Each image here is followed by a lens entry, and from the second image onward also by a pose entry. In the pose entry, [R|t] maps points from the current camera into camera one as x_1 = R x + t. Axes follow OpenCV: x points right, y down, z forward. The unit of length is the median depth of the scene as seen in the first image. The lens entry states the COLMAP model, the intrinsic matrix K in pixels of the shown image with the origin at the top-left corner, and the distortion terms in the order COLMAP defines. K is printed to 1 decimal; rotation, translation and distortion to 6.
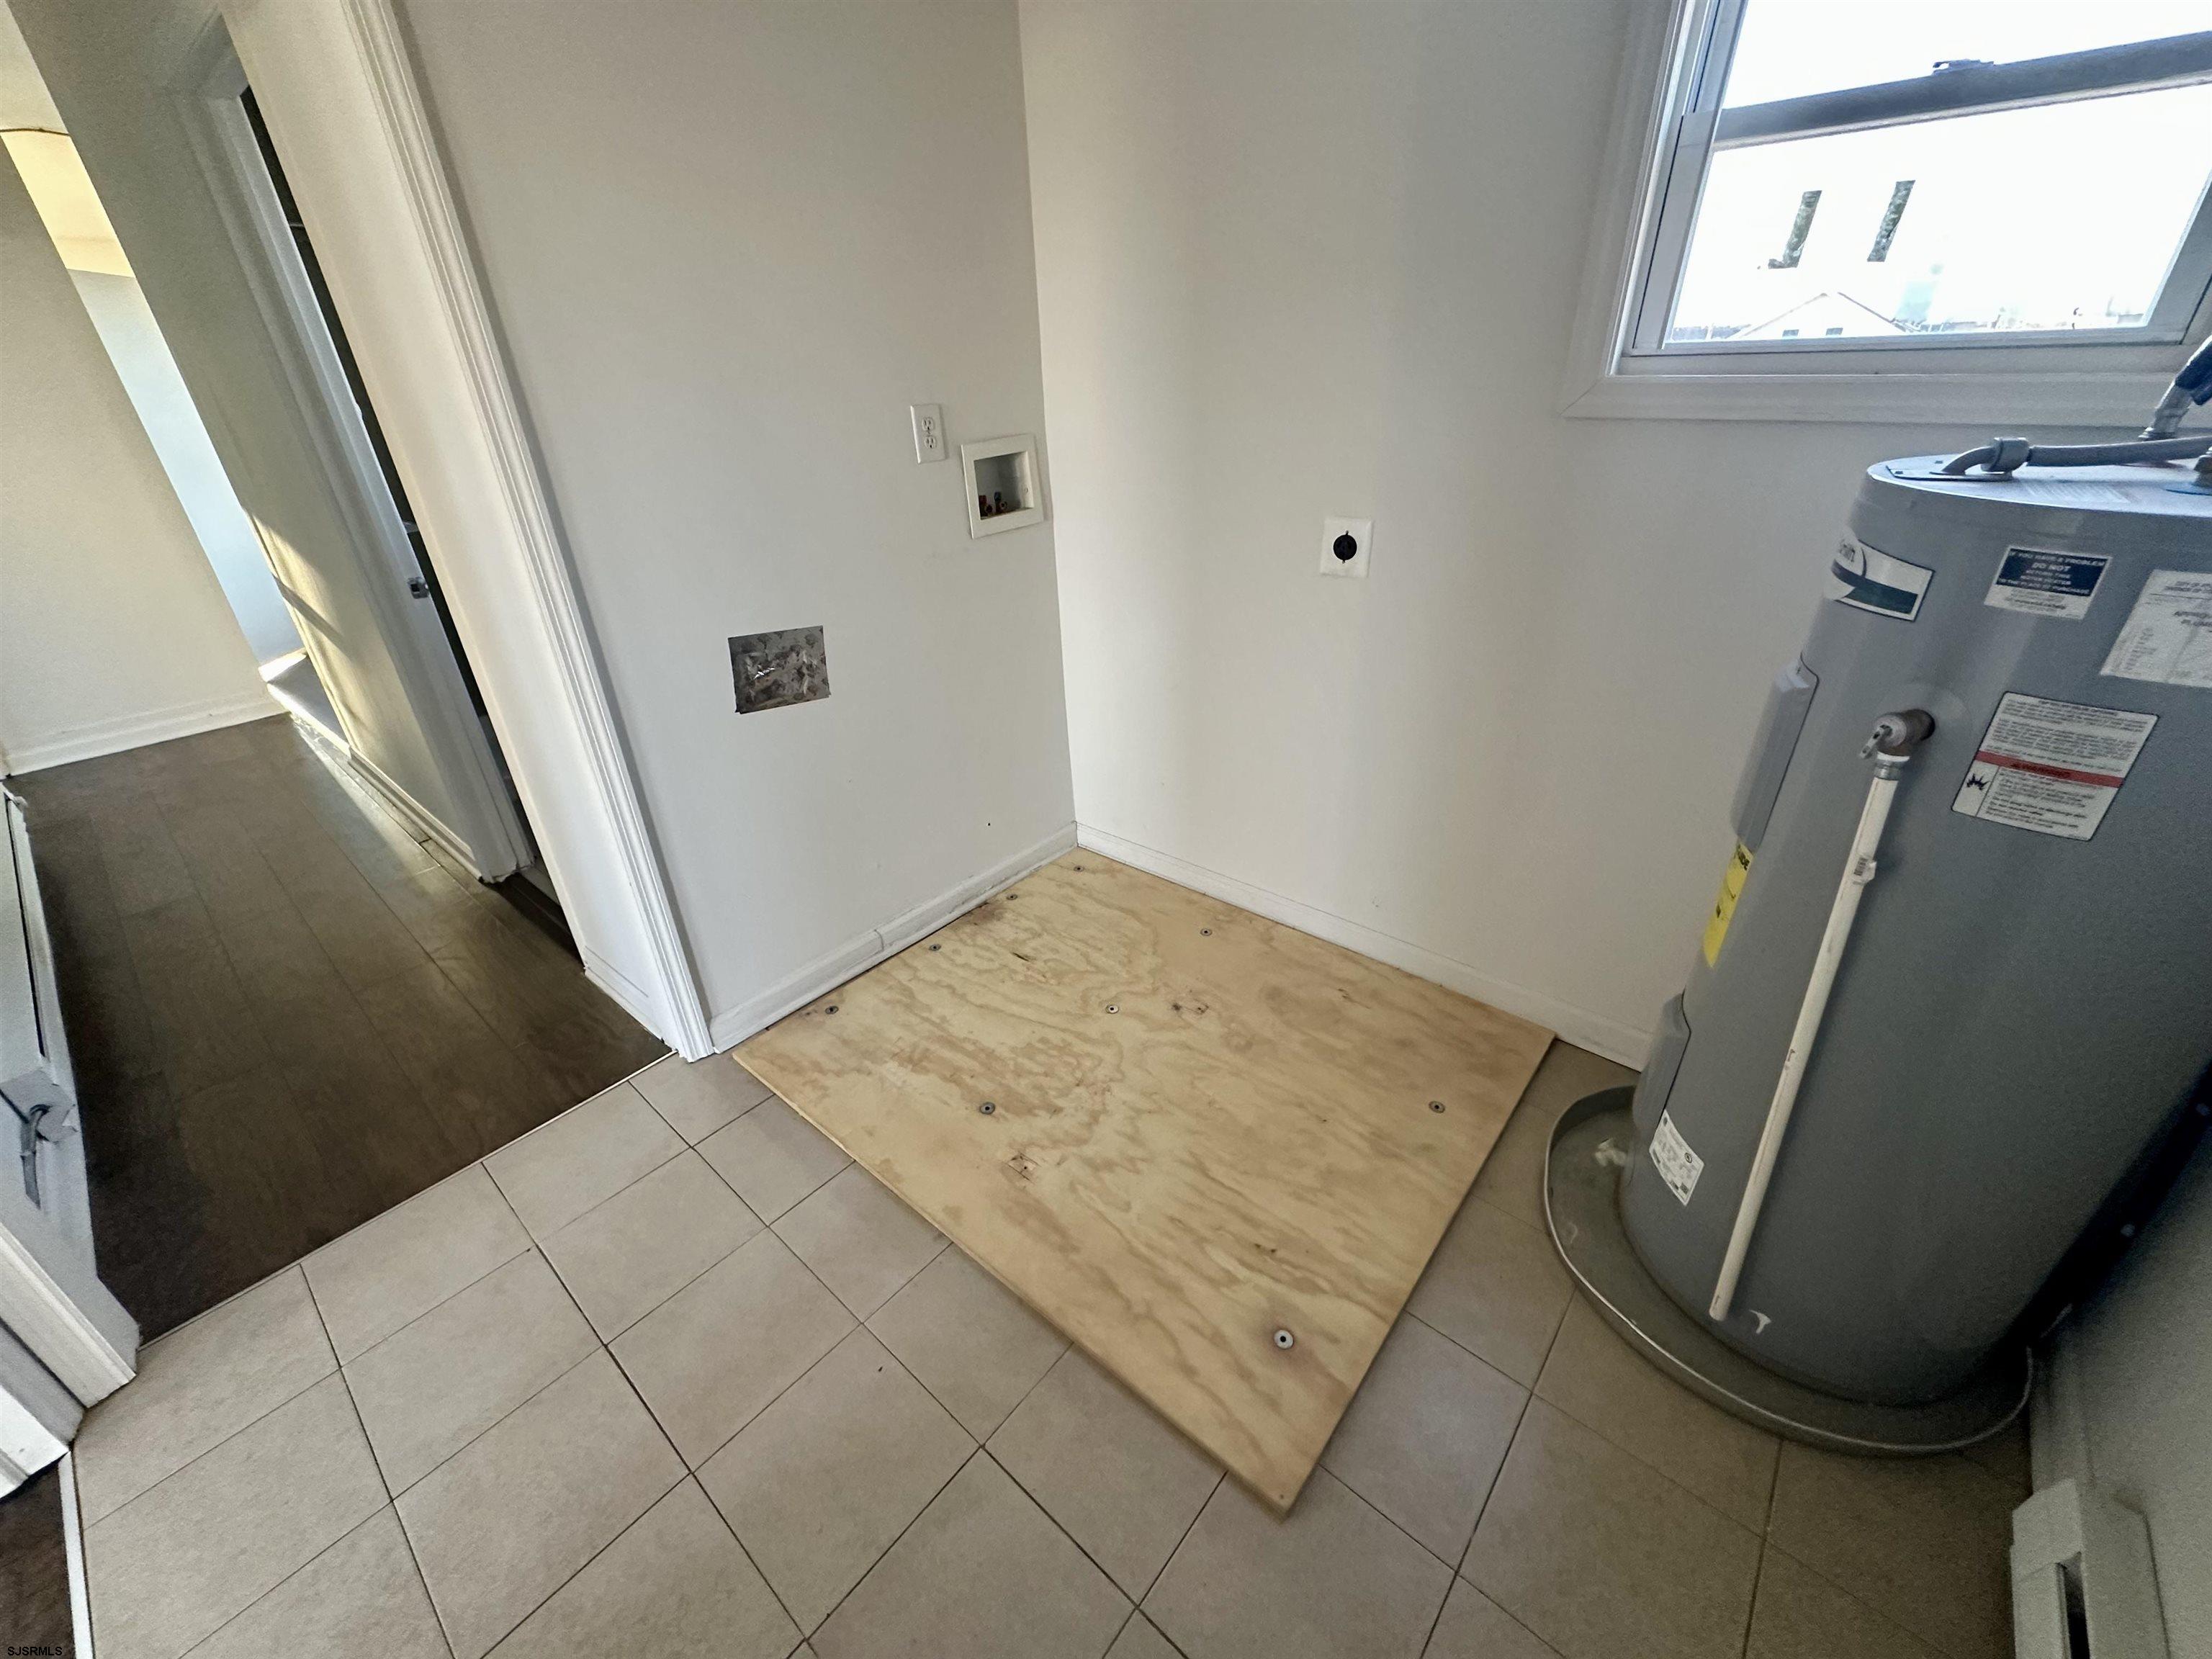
lens RADIAL K [[878.4, 0, 1106.0], [0, 878.4, 829.5], [0, 0, 1]] dist [-0.000901, 0.000309]
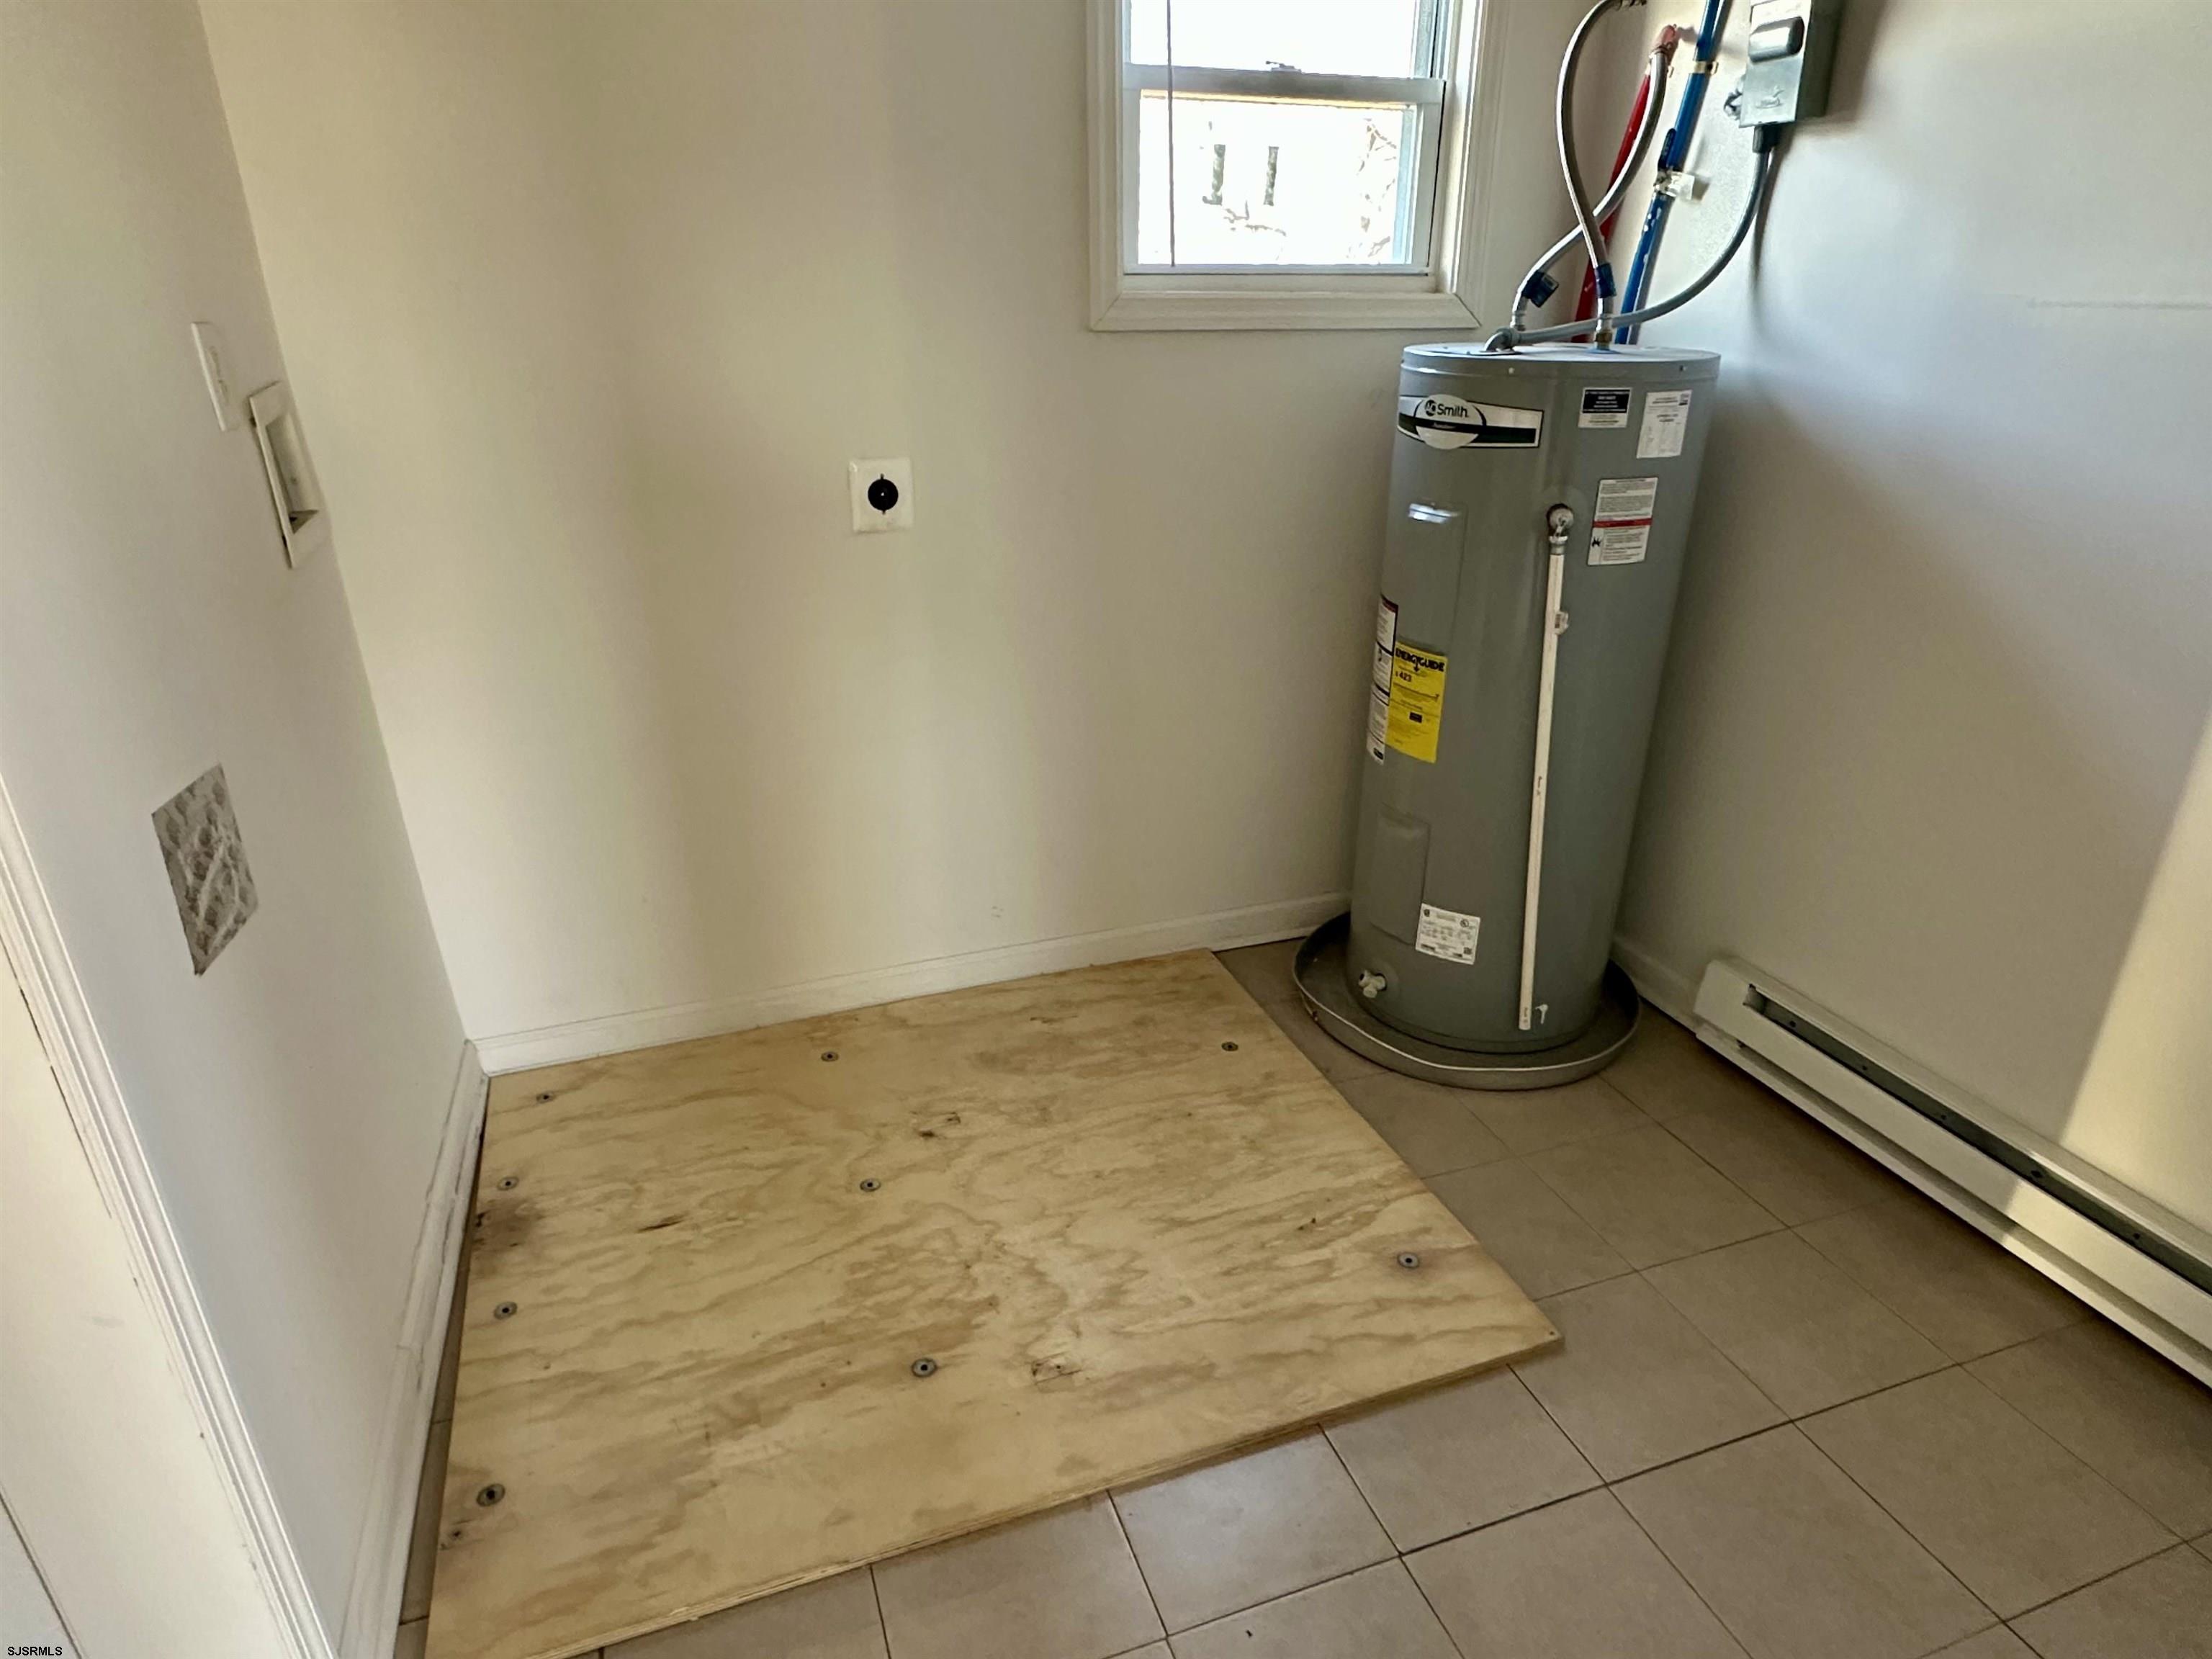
lens RADIAL K [[1283.8, 0, 1099.9], [0, 1283.8, 845.9], [0, 0, 1]] dist [-0.000449, -0.001010]
pose [[0.499649, -0.319237, 0.805257, -0.788849], [0.397286, 0.910529, 0.114462, -0.096357], [-0.769750, 0.262727, 0.581773, 0.285155]]
